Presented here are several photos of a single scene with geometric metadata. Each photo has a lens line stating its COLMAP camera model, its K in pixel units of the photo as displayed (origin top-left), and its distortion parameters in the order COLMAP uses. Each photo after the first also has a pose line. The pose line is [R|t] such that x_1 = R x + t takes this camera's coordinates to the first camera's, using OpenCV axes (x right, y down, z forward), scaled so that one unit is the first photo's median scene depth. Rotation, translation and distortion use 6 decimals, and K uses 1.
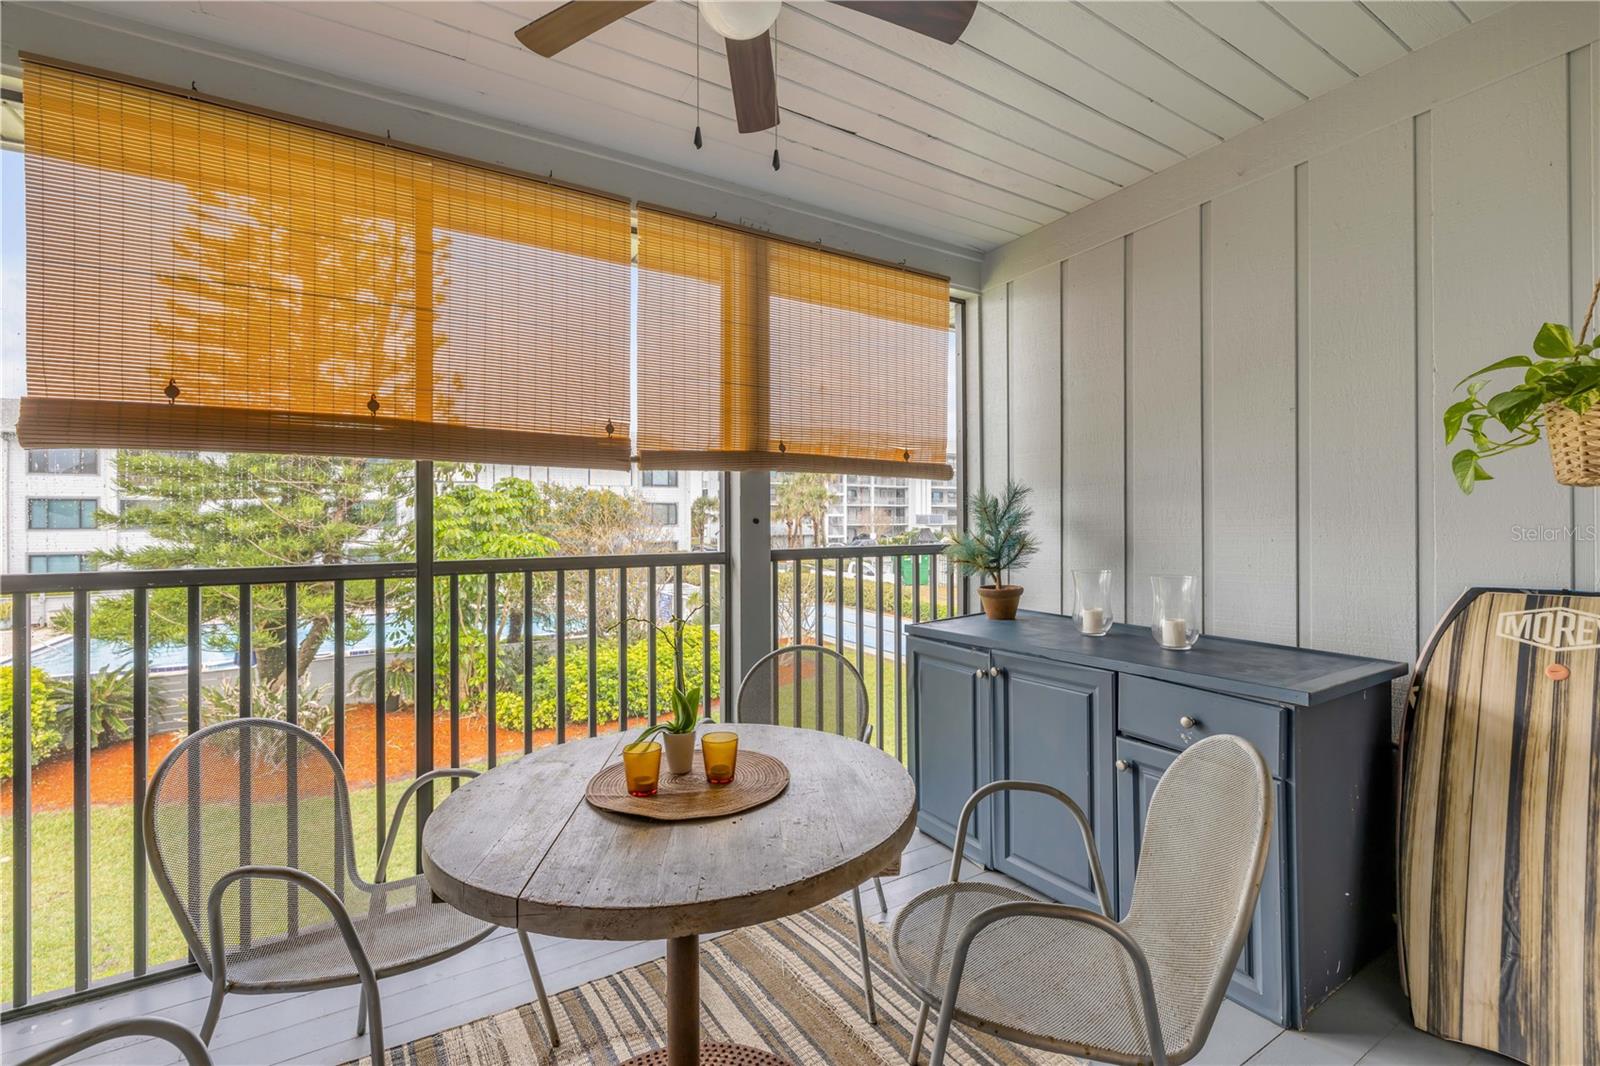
lens RADIAL K [[702.4, 0, 802.6], [0, 702.4, 520.8], [0, 0, 1]] dist [0.000281, 0.000013]
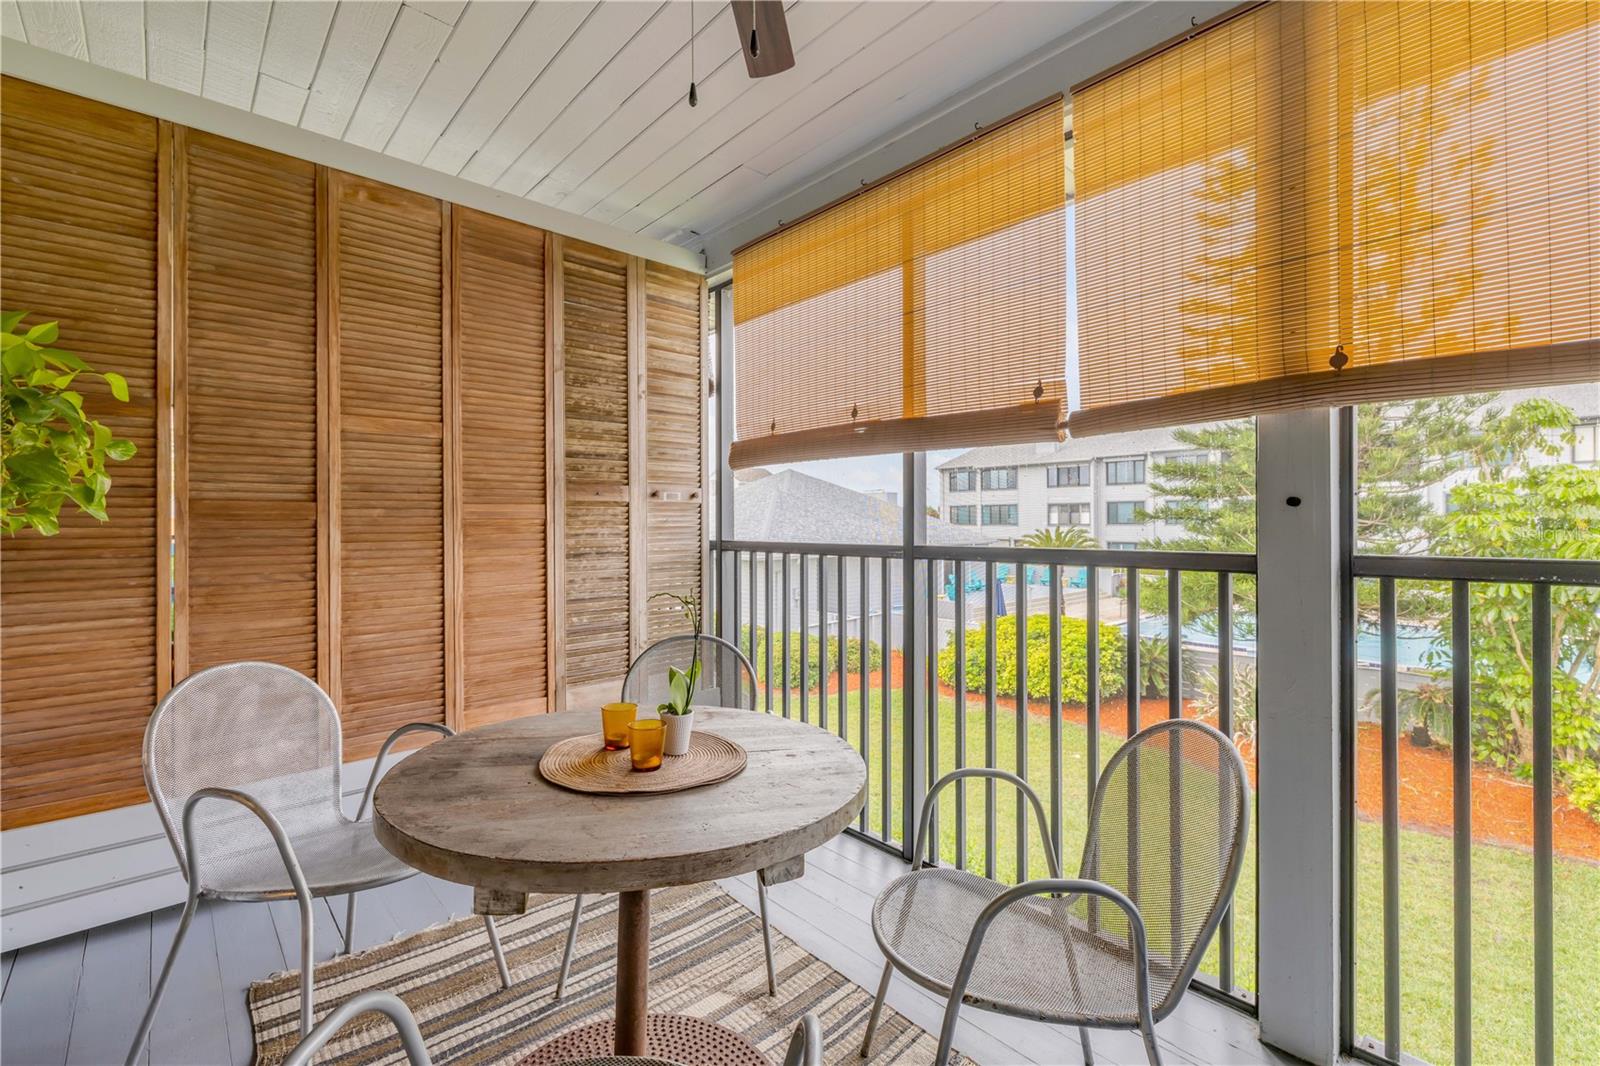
lens RADIAL K [[702.4, 0, 787.7], [0, 702.4, 526.6], [0, 0, 1]] dist [0.000281, 0.000013]
pose [[0.160179, 0.009588, -0.987041, 0.421037], [0.001455, 0.999949, 0.009950, 0.013937], [0.987087, -0.003030, 0.160157, 0.509499]]
